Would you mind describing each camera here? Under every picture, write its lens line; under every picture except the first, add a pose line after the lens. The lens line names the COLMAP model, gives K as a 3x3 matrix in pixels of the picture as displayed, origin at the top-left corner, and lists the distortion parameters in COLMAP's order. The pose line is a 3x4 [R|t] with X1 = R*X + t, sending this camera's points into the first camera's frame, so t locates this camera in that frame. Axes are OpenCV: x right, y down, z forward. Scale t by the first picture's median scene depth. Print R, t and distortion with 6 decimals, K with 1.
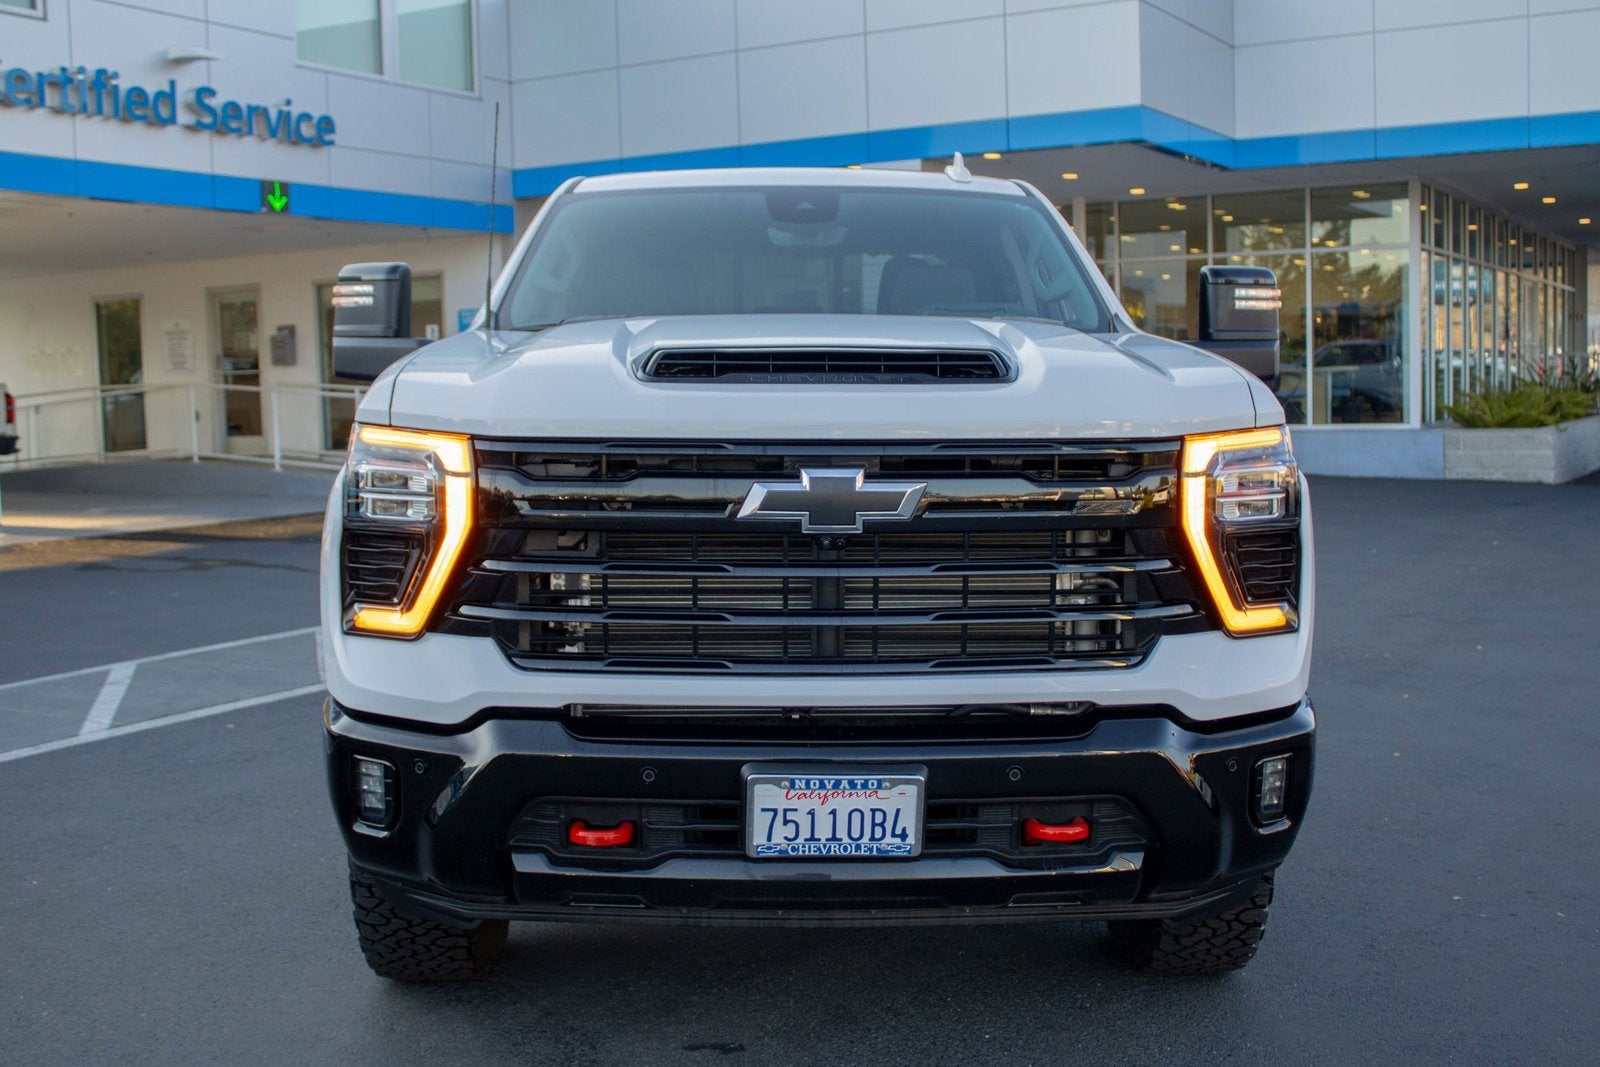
lens RADIAL K [[1773.8, 0, 856.6], [0, 1773.8, 531.1], [0, 0, 1]] dist [-0.094109, 0.004878]
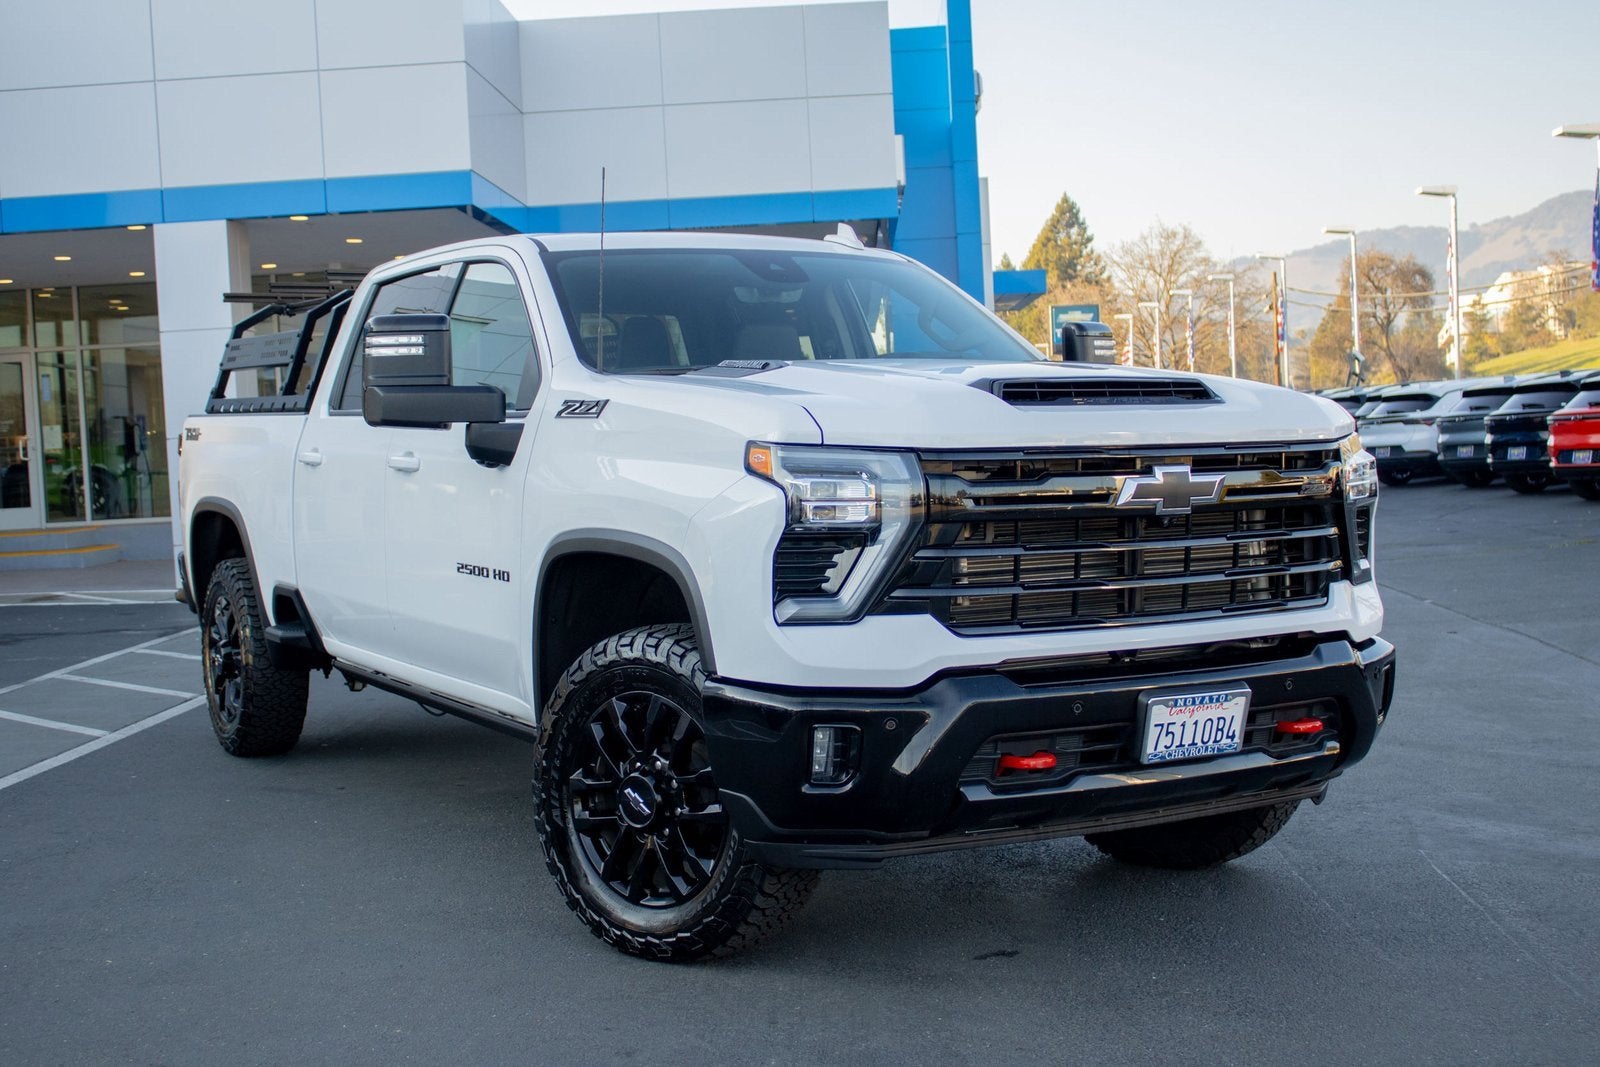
lens RADIAL K [[1945.4, 0, 800.0], [0, 1945.4, 561.8], [0, 0, 1]] dist [-0.087031, -0.018298]
pose [[0.887412, -0.052055, 0.458029, -0.915224], [0.068244, 0.997490, -0.018855, 0.044281], [-0.455898, 0.047990, 0.888737, -0.160095]]
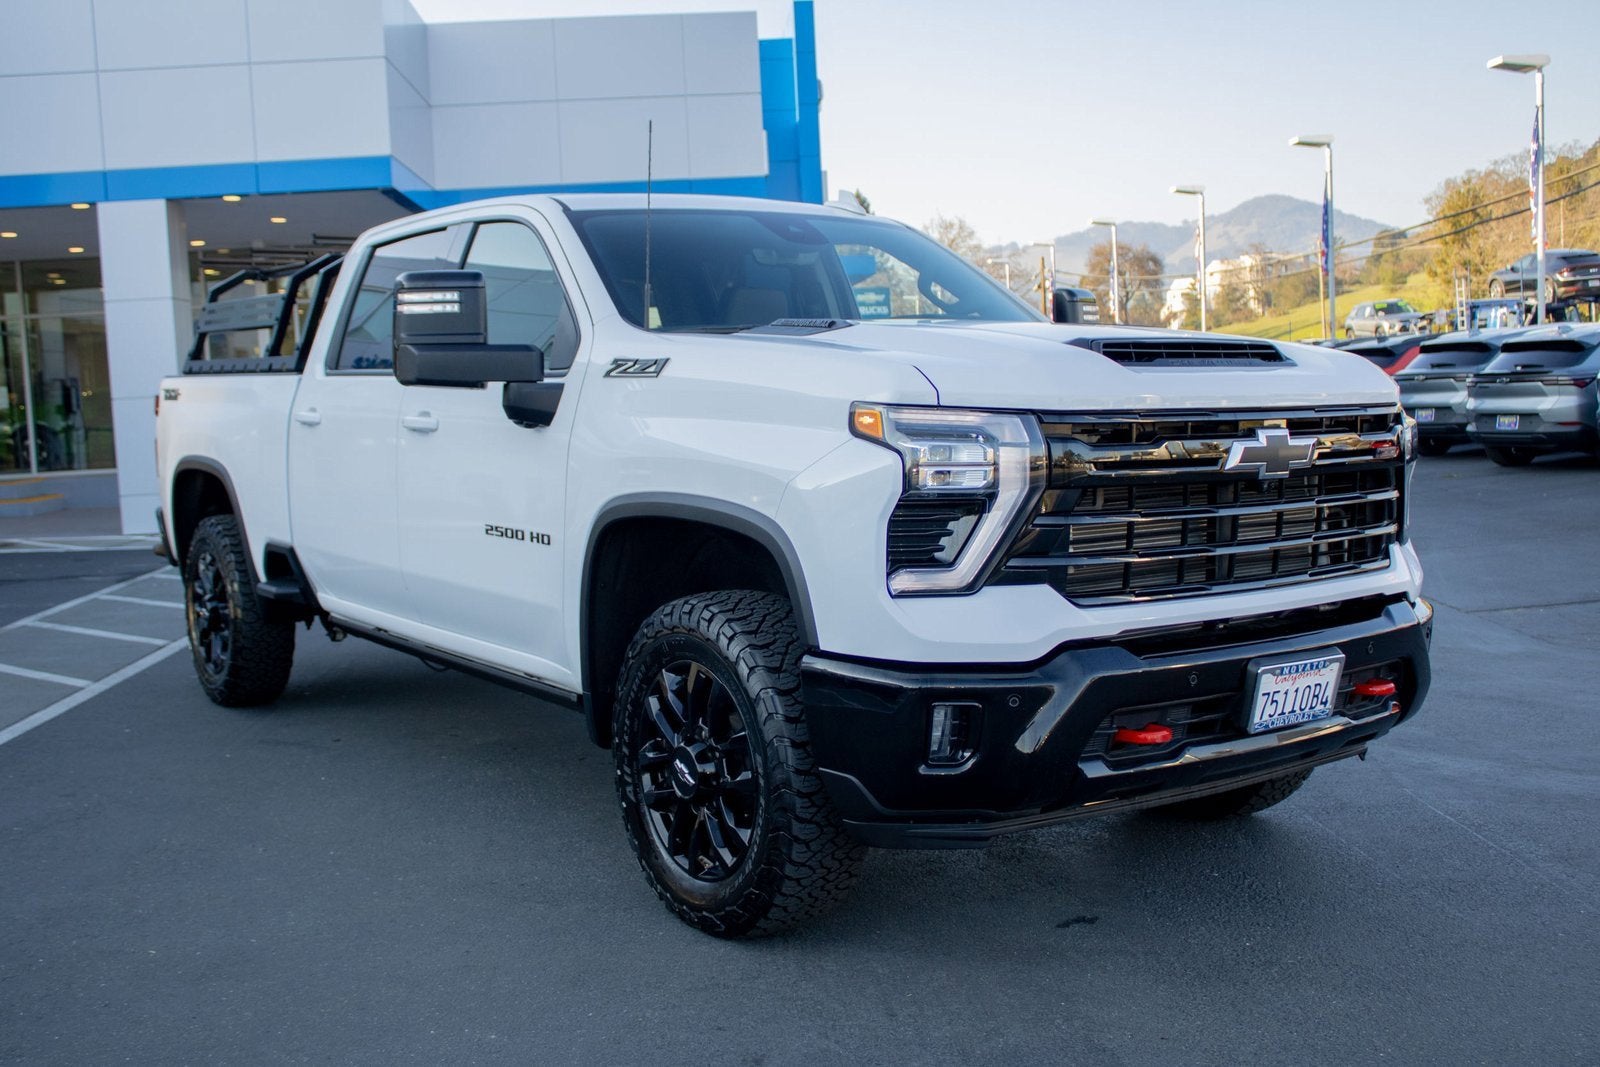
lens RADIAL K [[1645.5, 0, 766.3], [0, 1645.5, 549.8], [0, 0, 1]] dist [-0.149481, 0.181301]
pose [[0.846549, -0.071365, 0.527505, -0.947952], [0.073934, 0.997131, 0.016250, 0.006544], [-0.527151, 0.025244, 0.849396, 0.180581]]
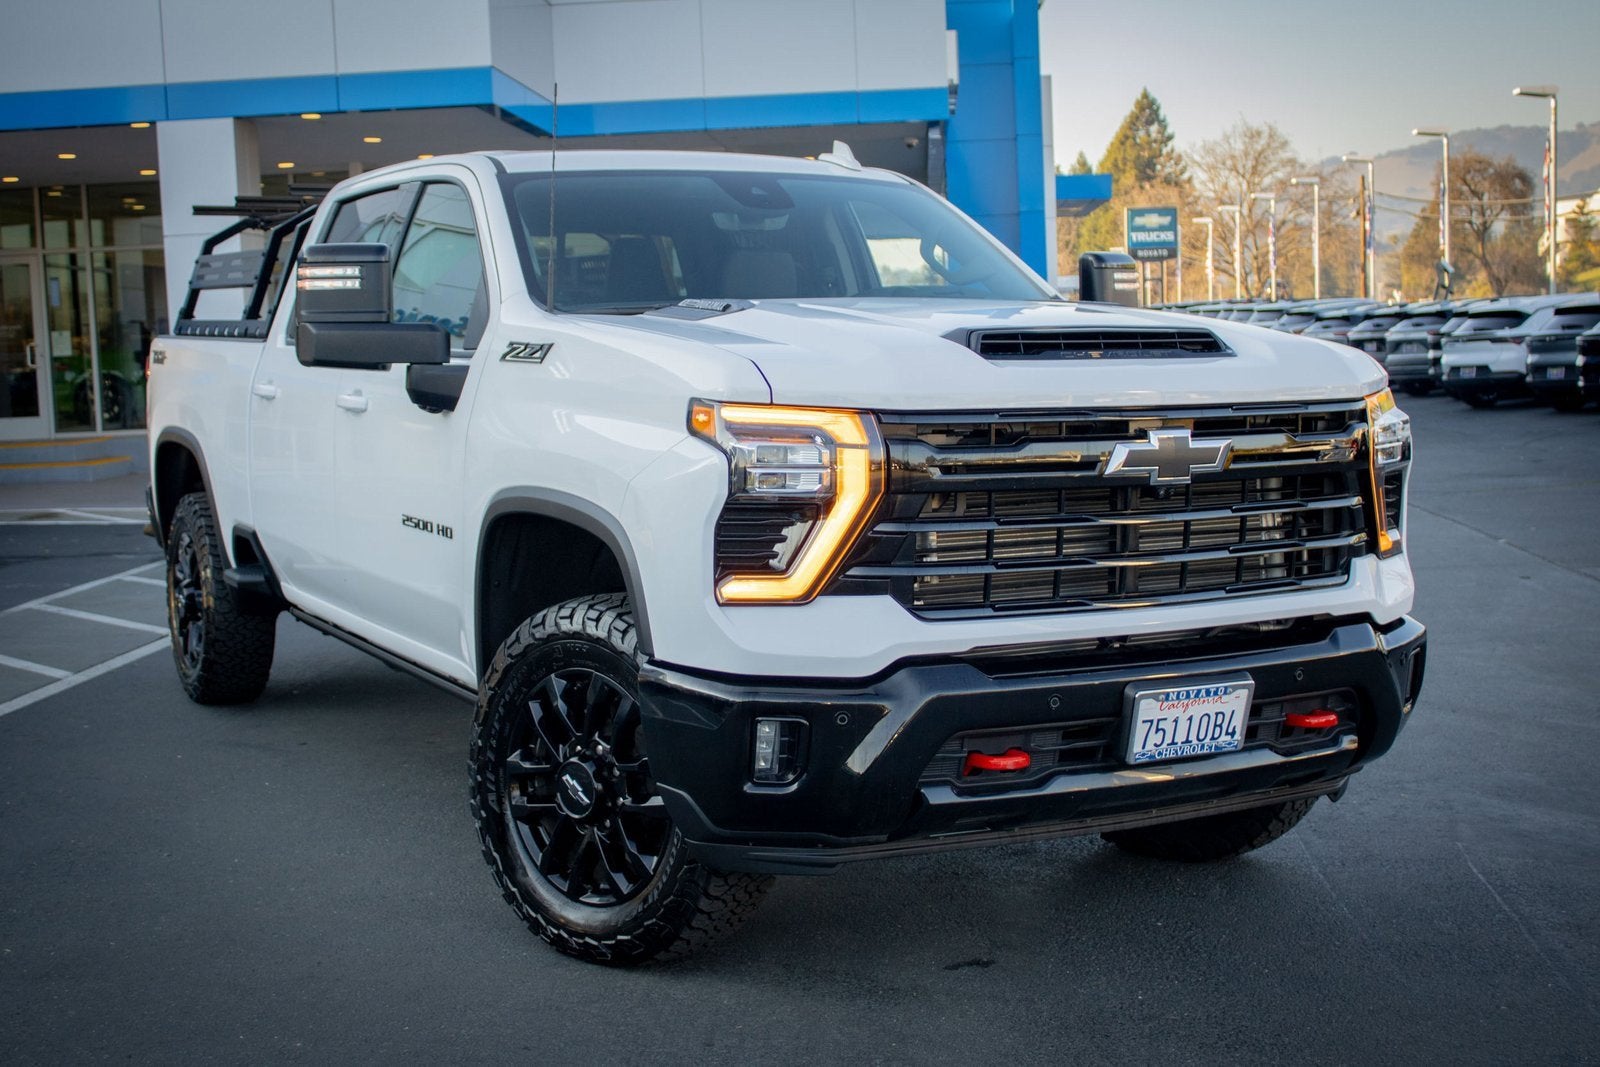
lens RADIAL K [[2022.5, 0, 799.8], [0, 2022.5, 560.0], [0, 0, 1]] dist [-0.092463, 0.050442]
pose [[0.901813, -0.059668, 0.427987, -0.802991], [0.055198, 0.998214, 0.022859, 0.007075], [-0.428587, 0.003010, 0.903496, -0.108017]]
